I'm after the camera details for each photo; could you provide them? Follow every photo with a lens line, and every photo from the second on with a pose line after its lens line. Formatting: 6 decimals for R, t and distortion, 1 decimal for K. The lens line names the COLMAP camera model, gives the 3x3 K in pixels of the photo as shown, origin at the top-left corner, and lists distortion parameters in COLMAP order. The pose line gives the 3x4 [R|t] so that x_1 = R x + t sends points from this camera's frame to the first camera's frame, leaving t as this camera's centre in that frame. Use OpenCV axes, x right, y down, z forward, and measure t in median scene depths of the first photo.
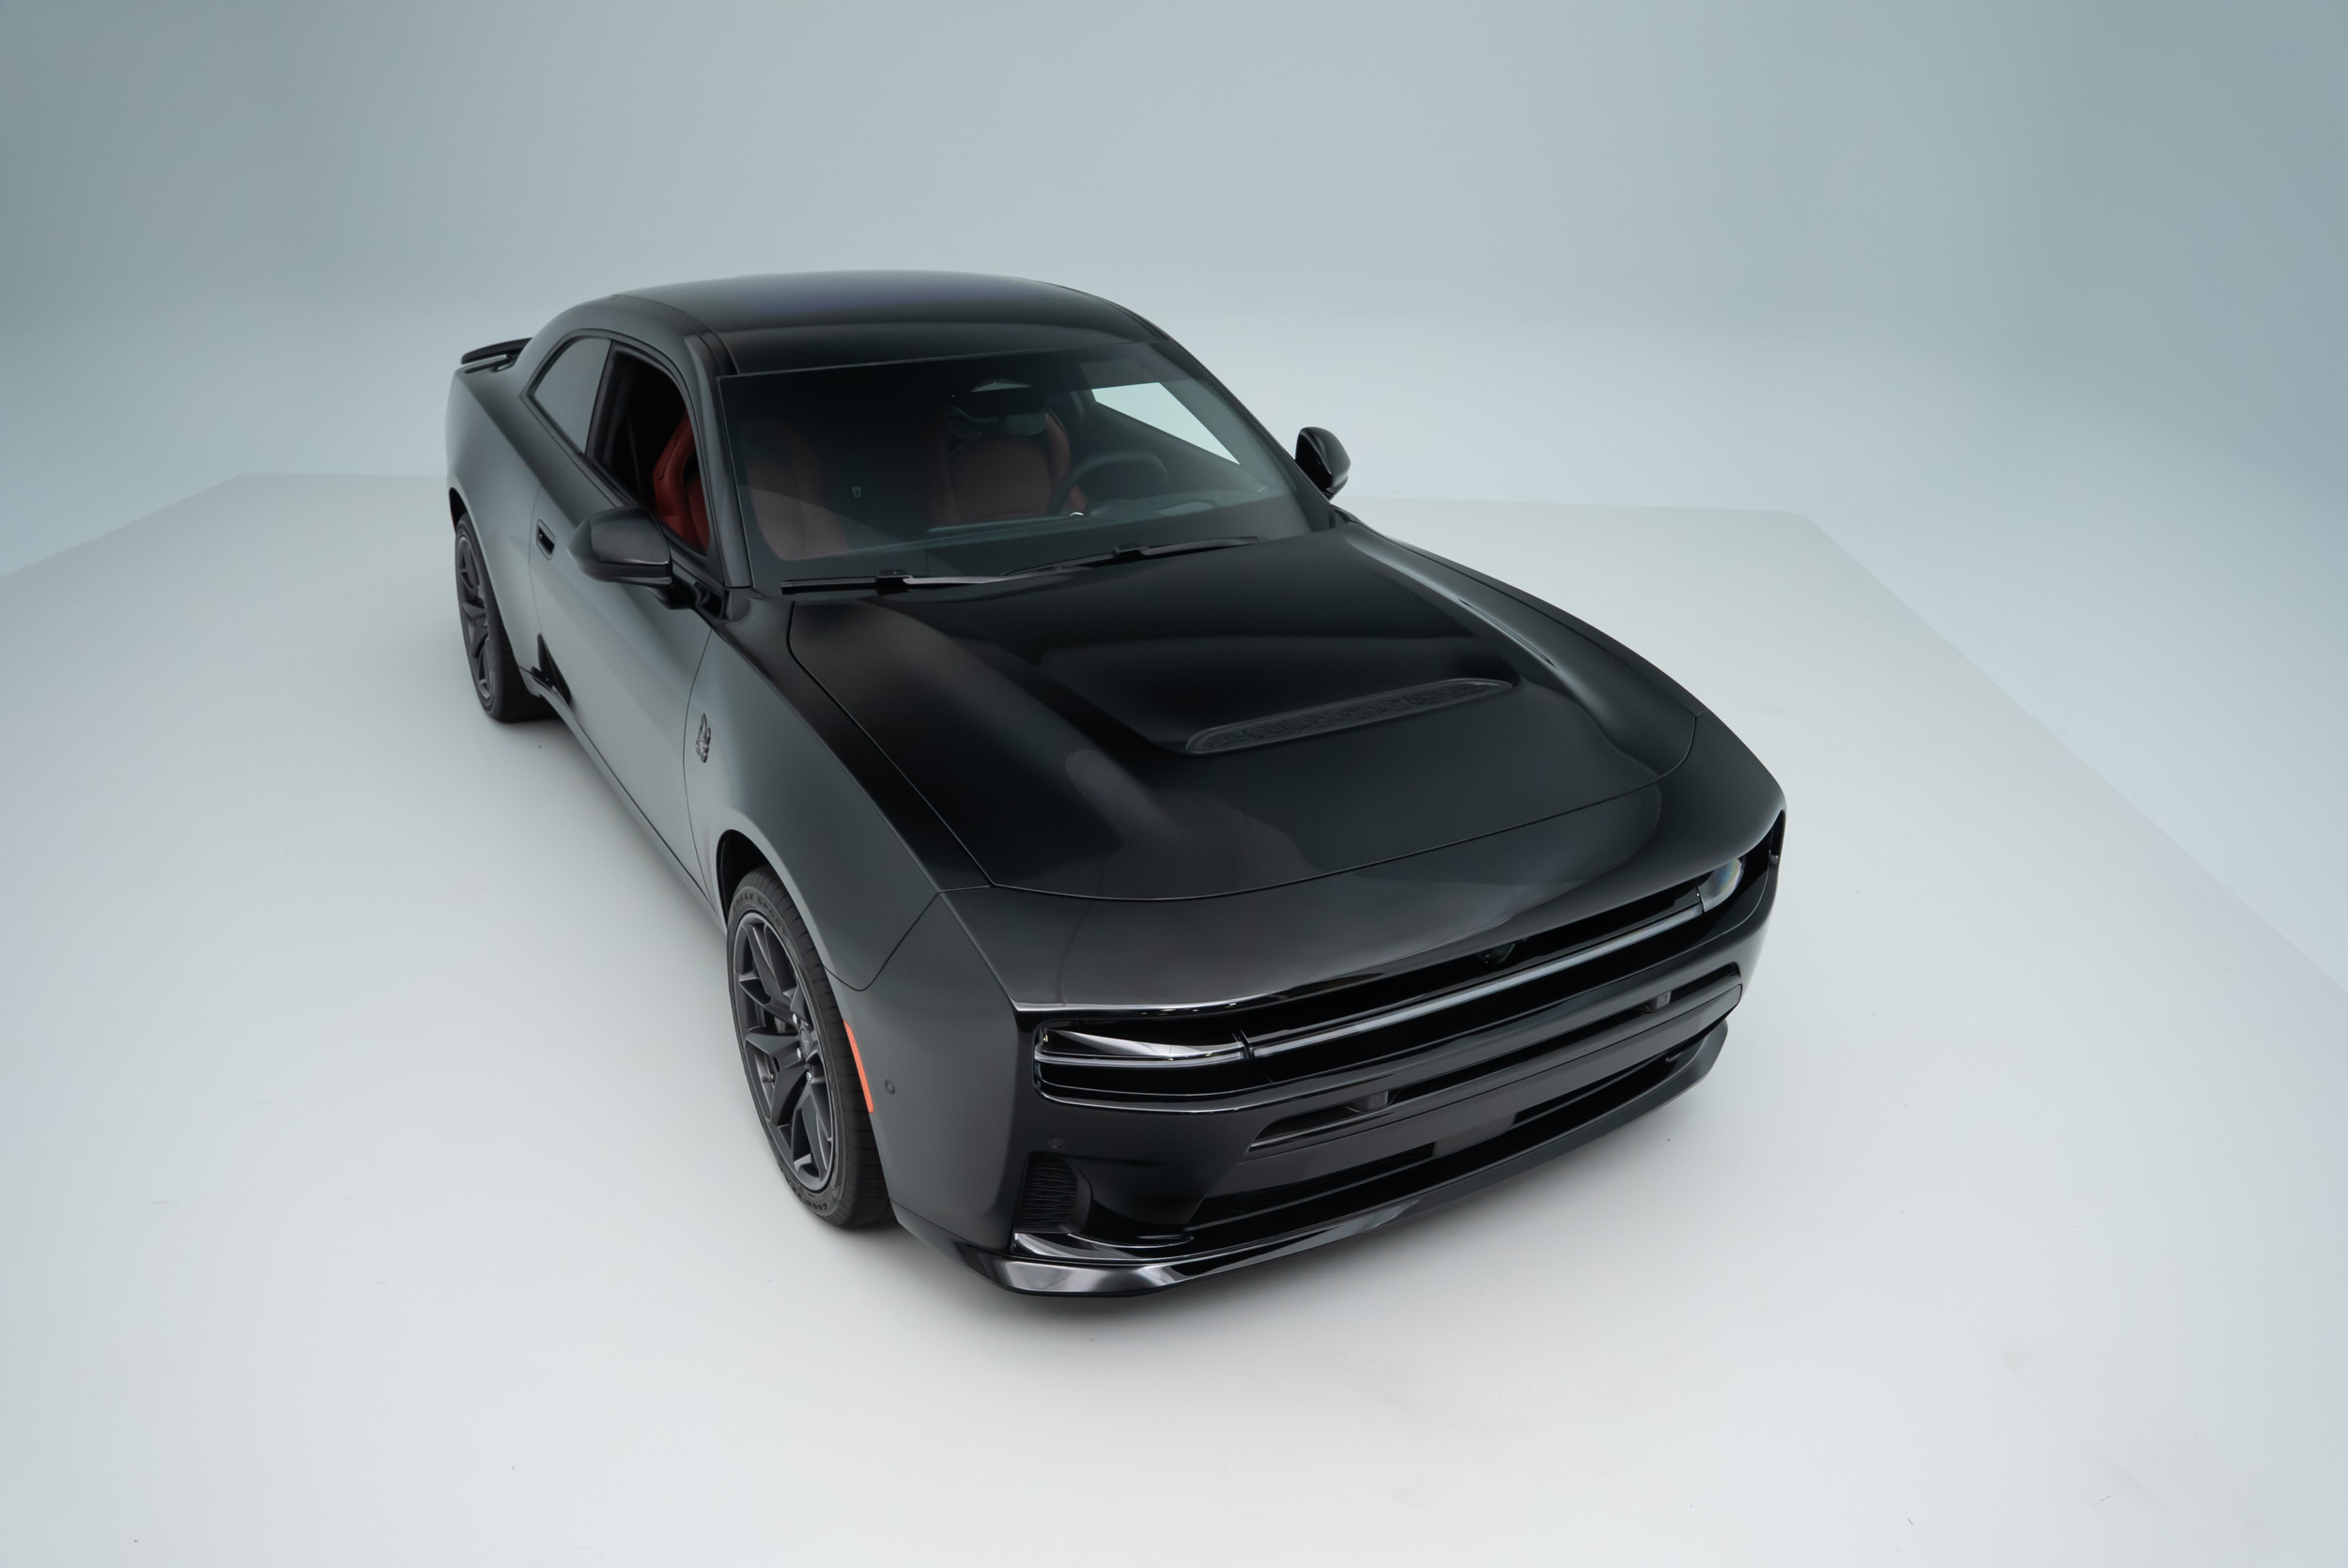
lens RADIAL K [[1747.4, 0, 1178.9], [0, 1747.4, 772.8], [0, 0, 1]] dist [-0.051491, 0.000446]
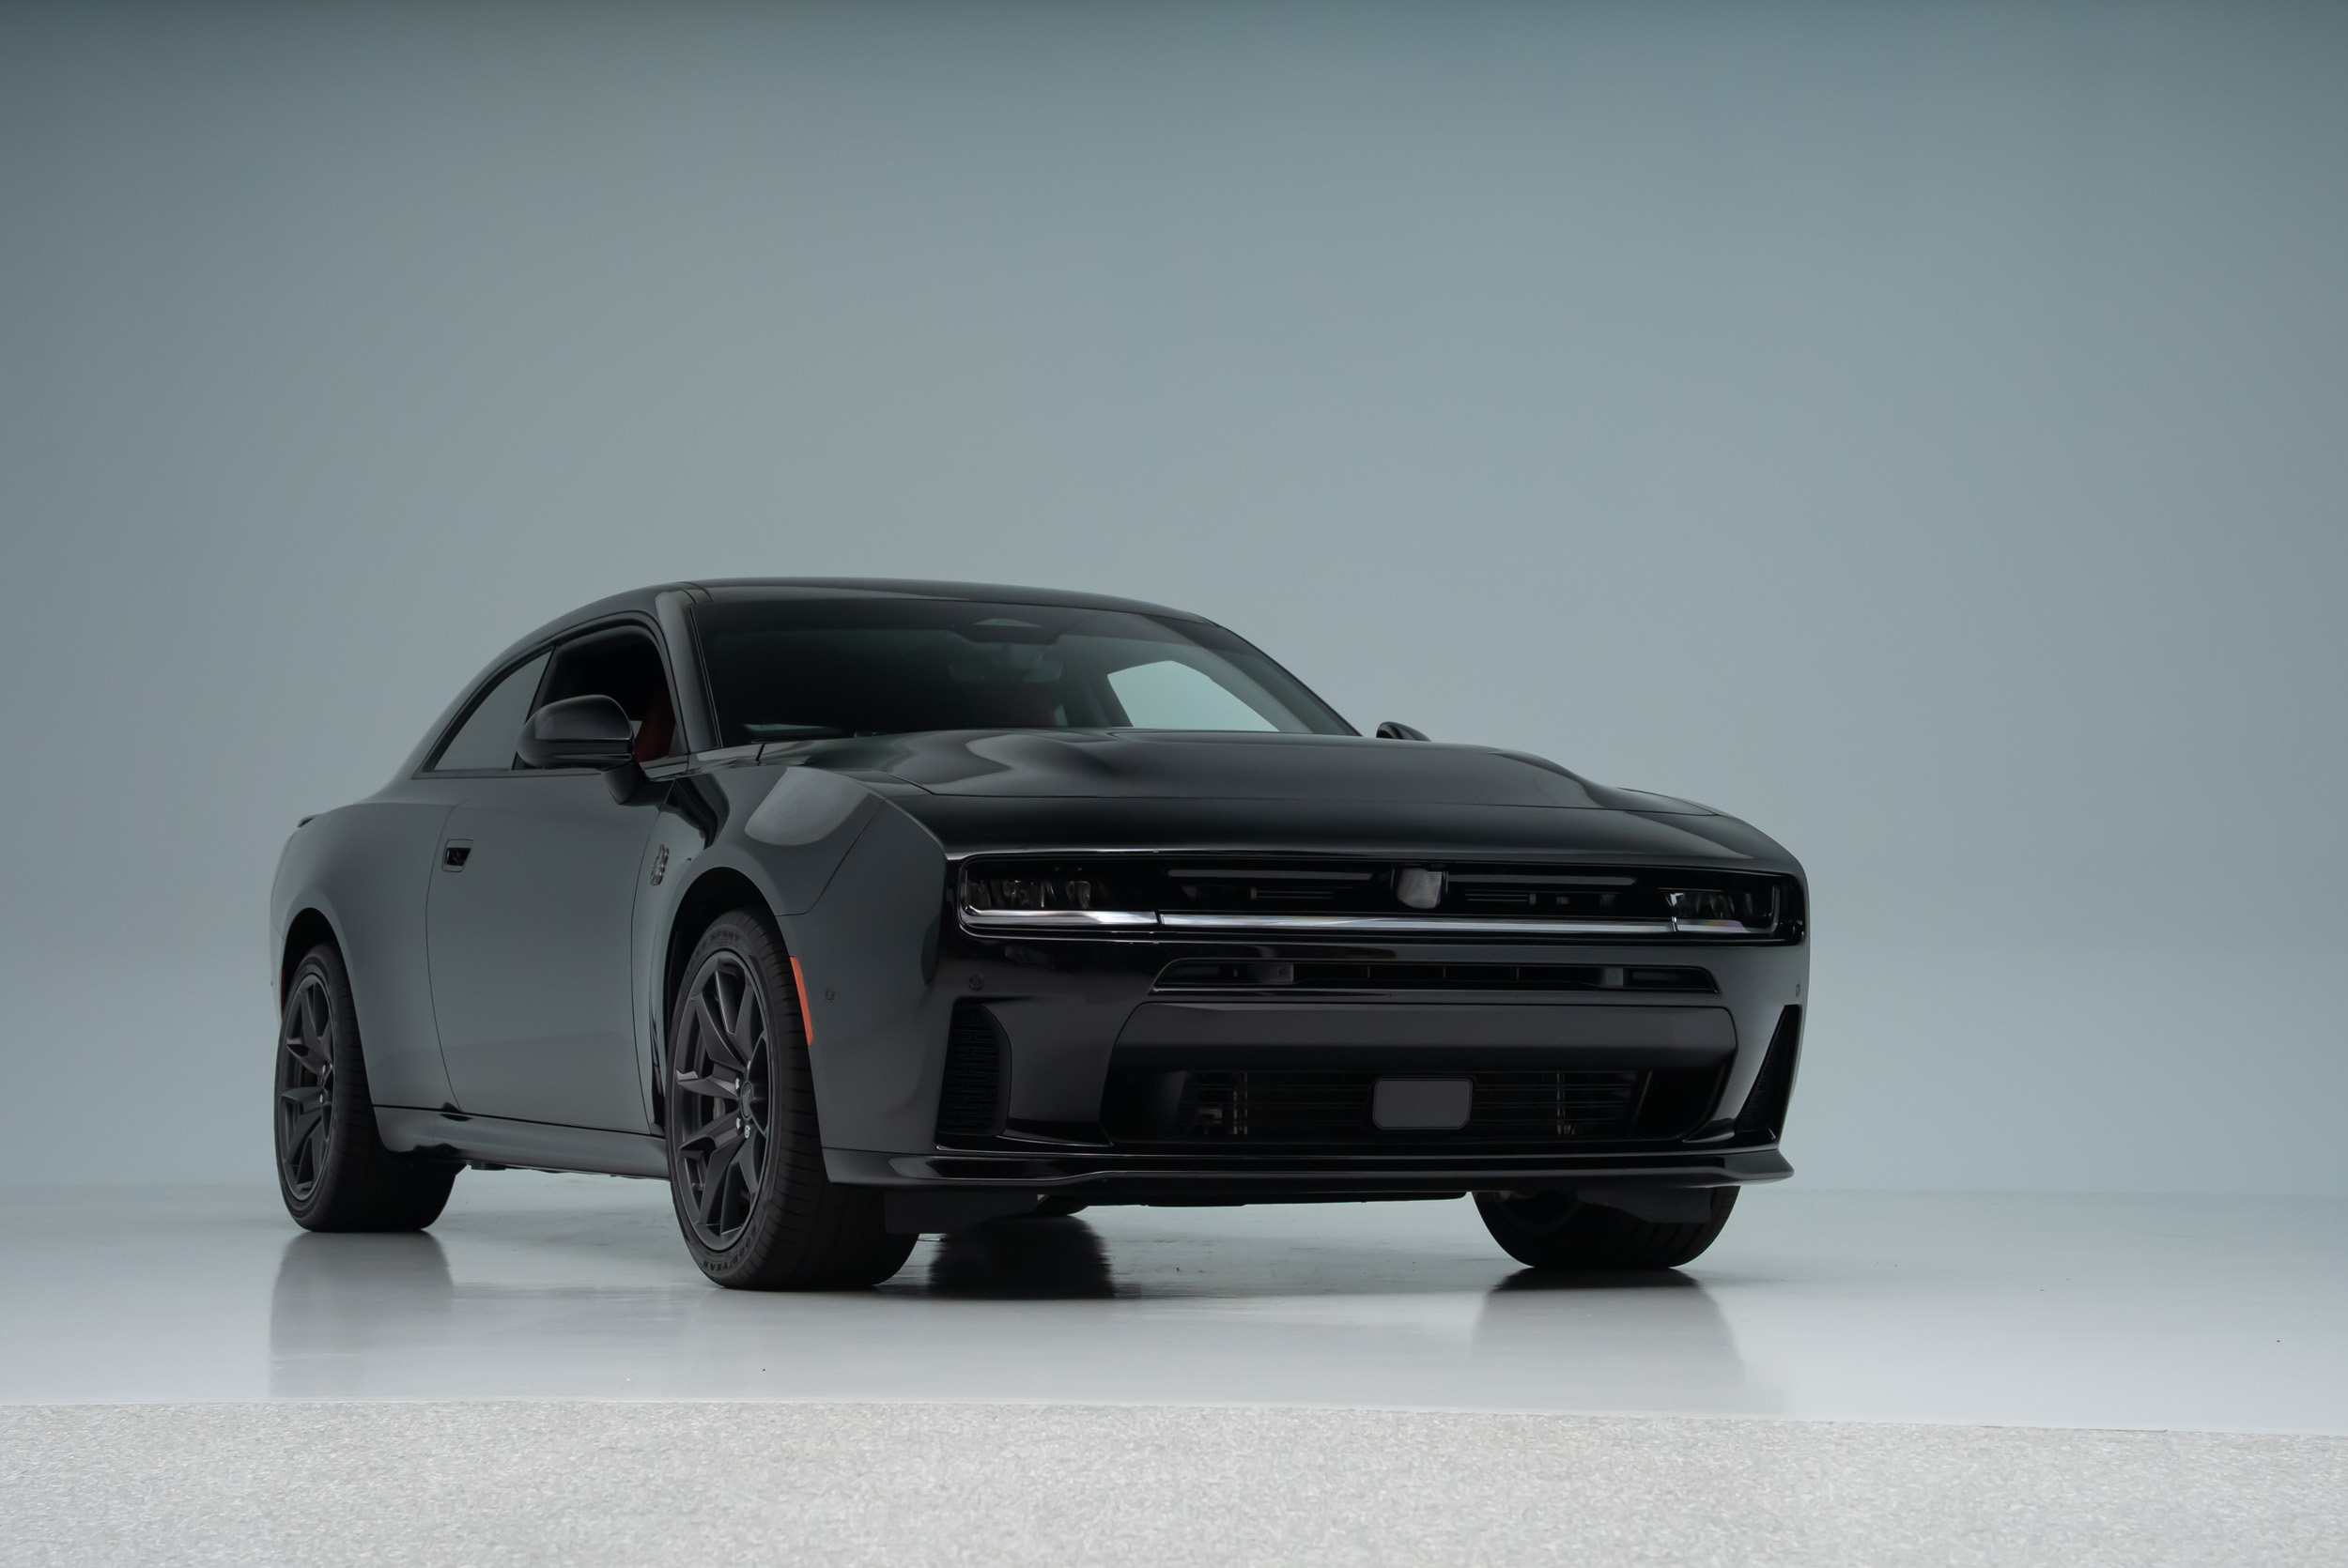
lens RADIAL K [[4713.7, 0, 1172.1], [0, 4713.7, 795.8], [0, 0, 1]] dist [0.400874, 0.000000]
pose [[0.992950, -0.020358, -0.116770, 0.251502], [-0.032531, 0.900506, -0.433626, 0.869930], [0.113979, 0.434368, 0.893495, -1.060862]]
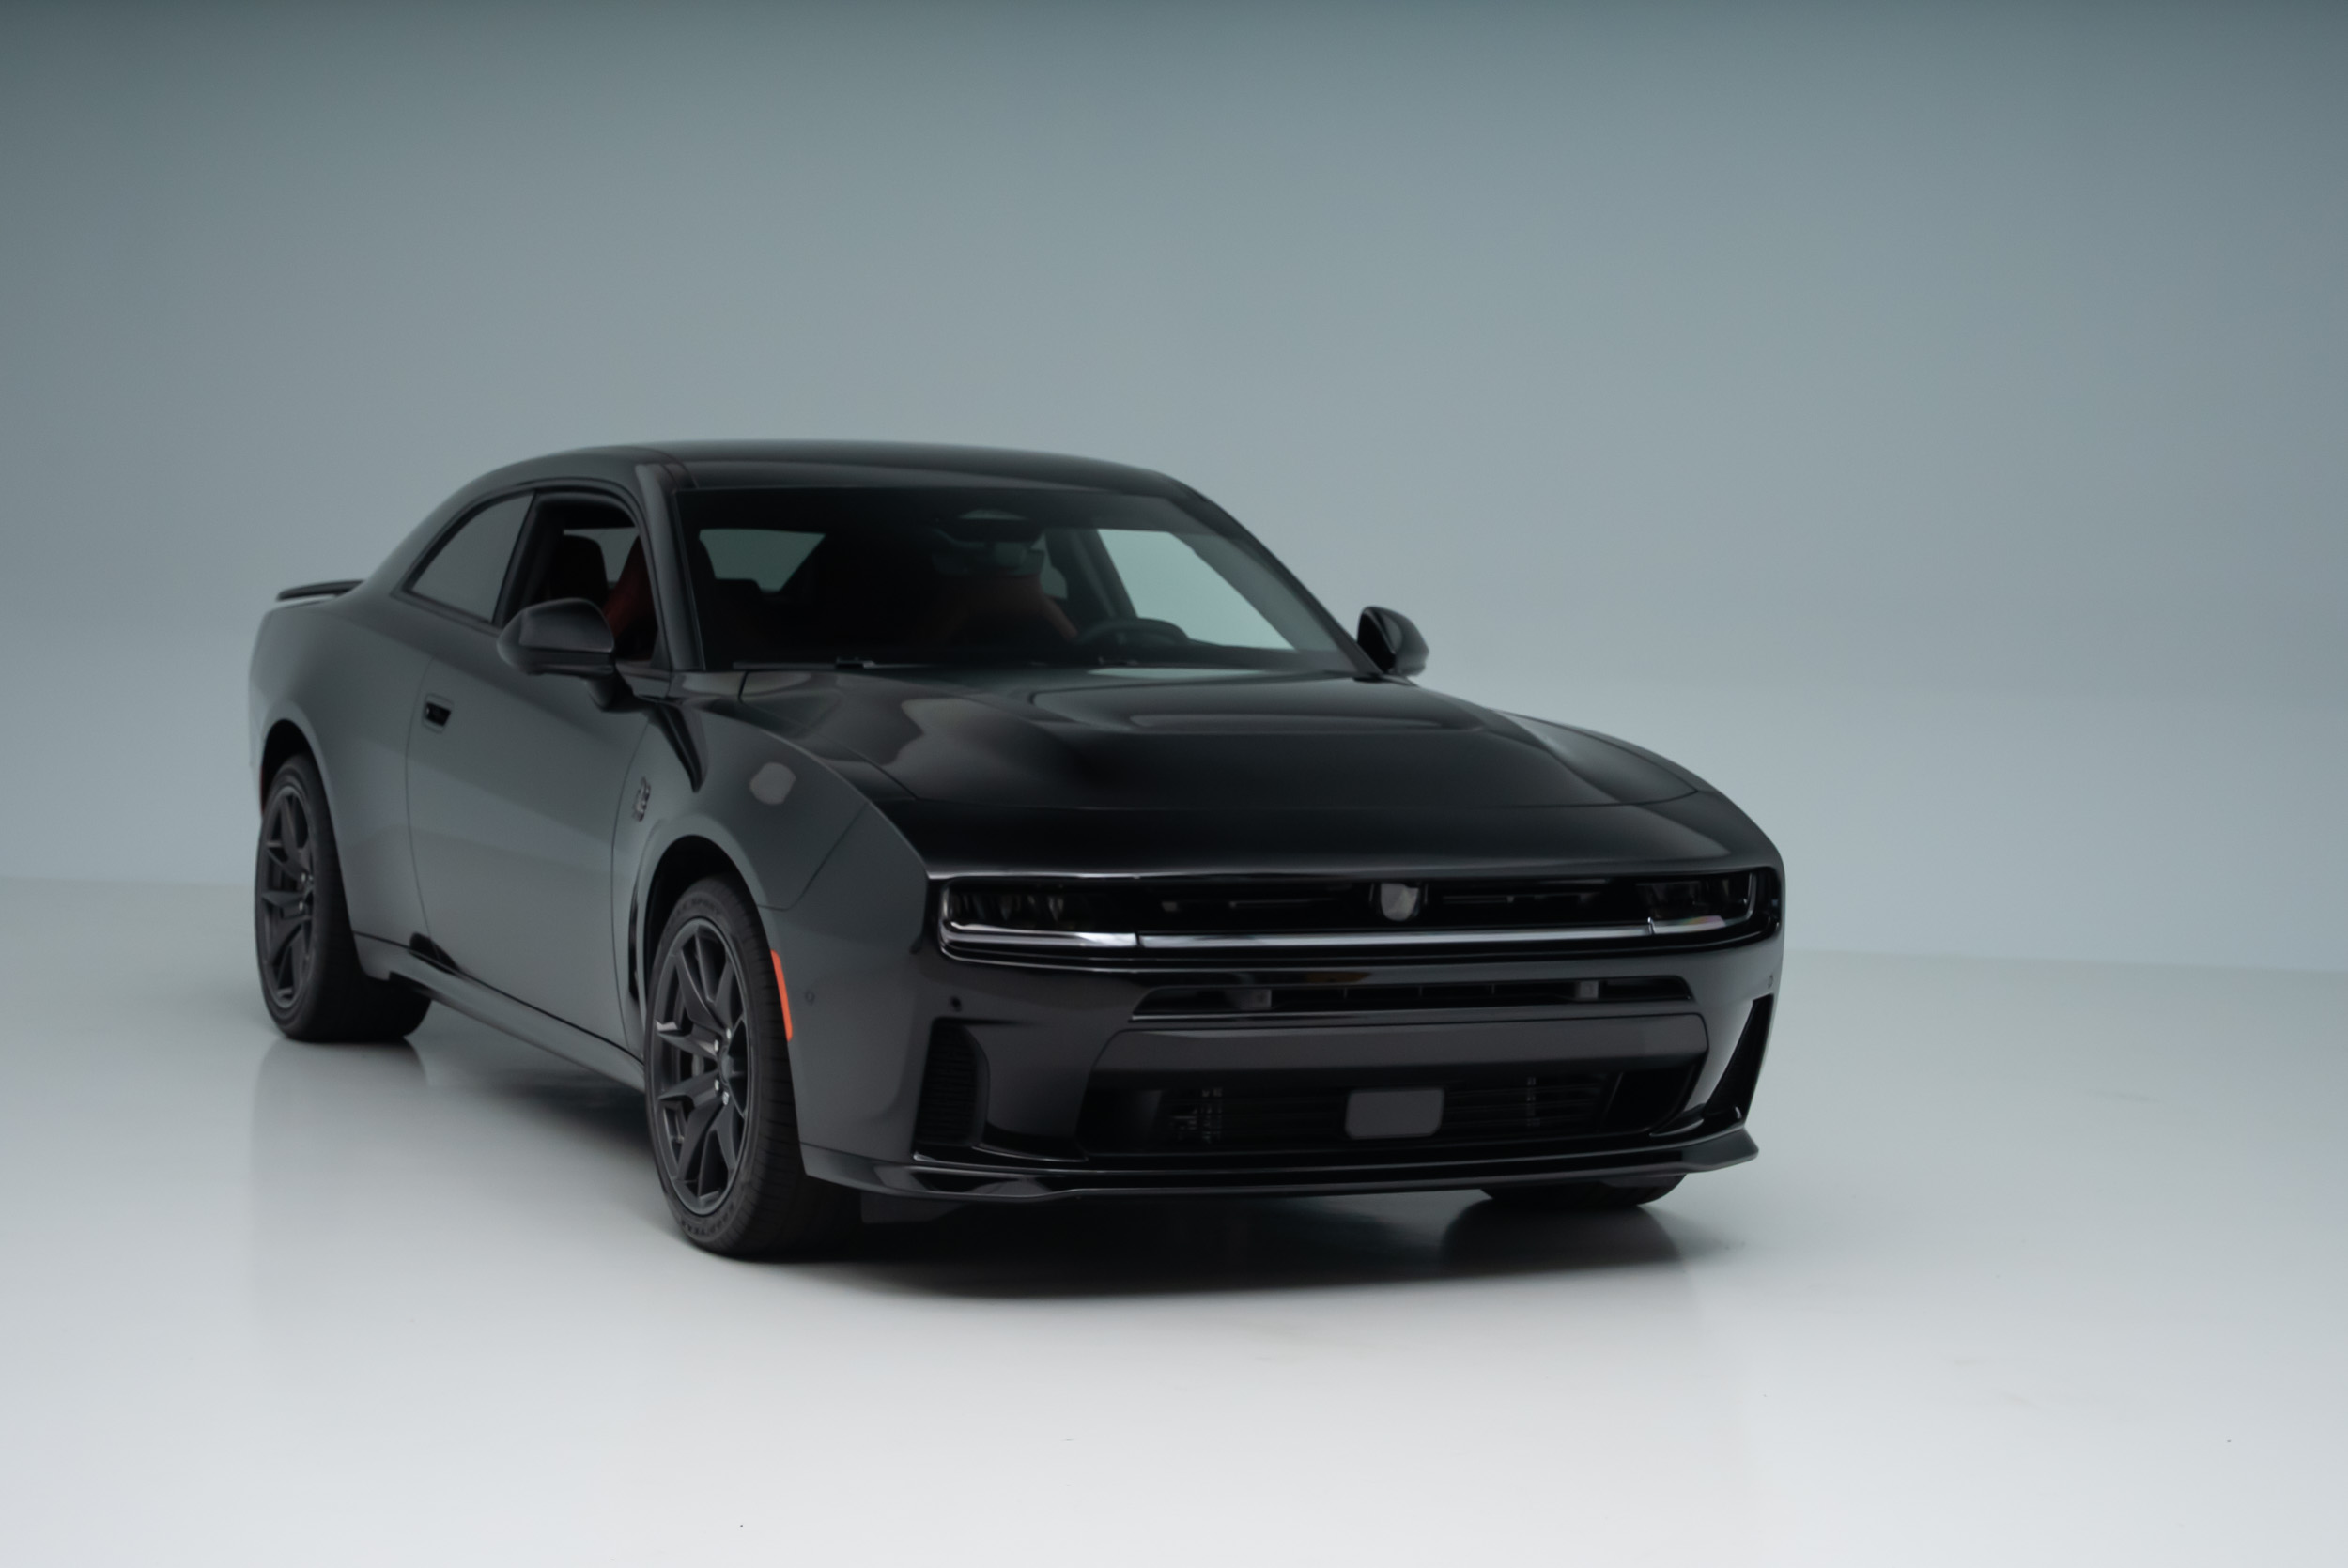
lens RADIAL K [[4713.7, 0, 1153.8], [0, 4713.7, 795.2], [0, 0, 1]] dist [0.400874, 0.000000]
pose [[0.993287, 0.018037, -0.114264, 0.246734], [-0.053039, 0.948834, -0.311288, 0.632198], [0.102803, 0.315259, 0.943421, -1.160176]]
